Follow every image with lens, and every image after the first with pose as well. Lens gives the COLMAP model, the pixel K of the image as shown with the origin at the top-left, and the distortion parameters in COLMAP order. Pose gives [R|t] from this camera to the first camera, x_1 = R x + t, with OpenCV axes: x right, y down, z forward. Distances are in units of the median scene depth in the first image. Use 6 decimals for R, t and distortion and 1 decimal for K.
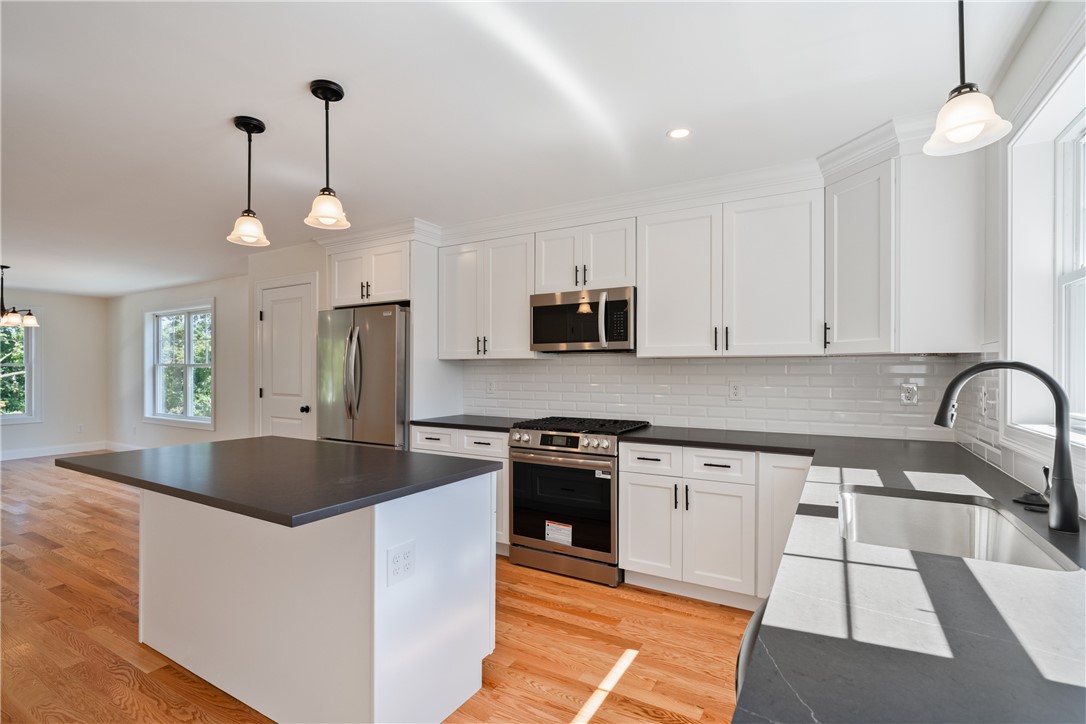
lens RADIAL K [[517.4, 0, 537.4], [0, 517.4, 371.2], [0, 0, 1]] dist [-0.018485, 0.009149]
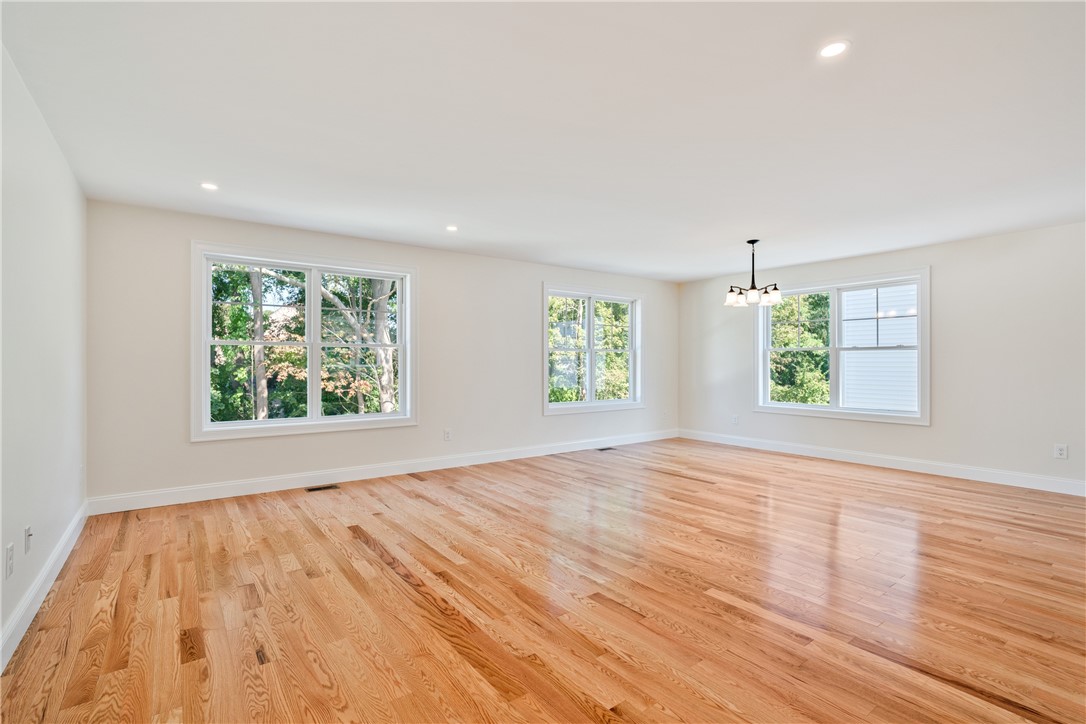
lens RADIAL K [[517.4, 0, 532.9], [0, 517.4, 367.2], [0, 0, 1]] dist [-0.018485, 0.009149]
pose [[0.913849, 0.005745, -0.406013, -1.587414], [-0.002175, 0.999955, 0.009253, 0.026357], [0.406048, -0.007573, 0.913821, -0.028947]]
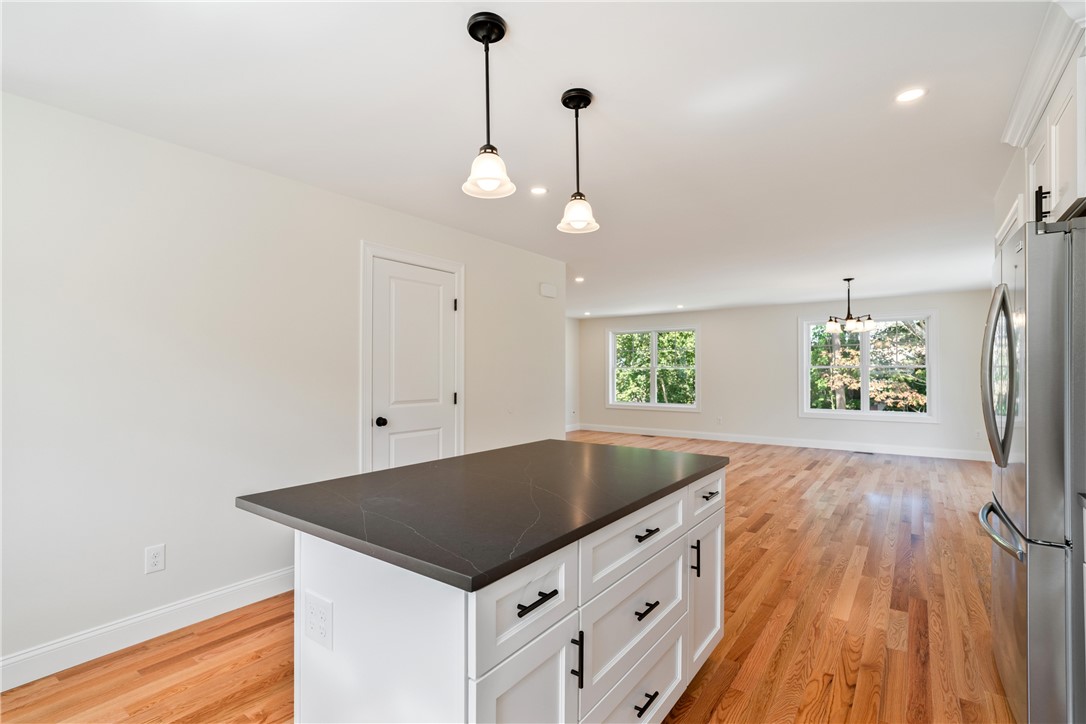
lens RADIAL K [[517.4, 0, 535.5], [0, 517.4, 364.9], [0, 0, 1]] dist [-0.018485, 0.009149]
pose [[-0.103836, -0.011210, -0.994531, 0.232166], [0.000016, 0.999936, -0.011273, -0.004525], [0.994594, -0.001186, -0.103829, 0.661682]]
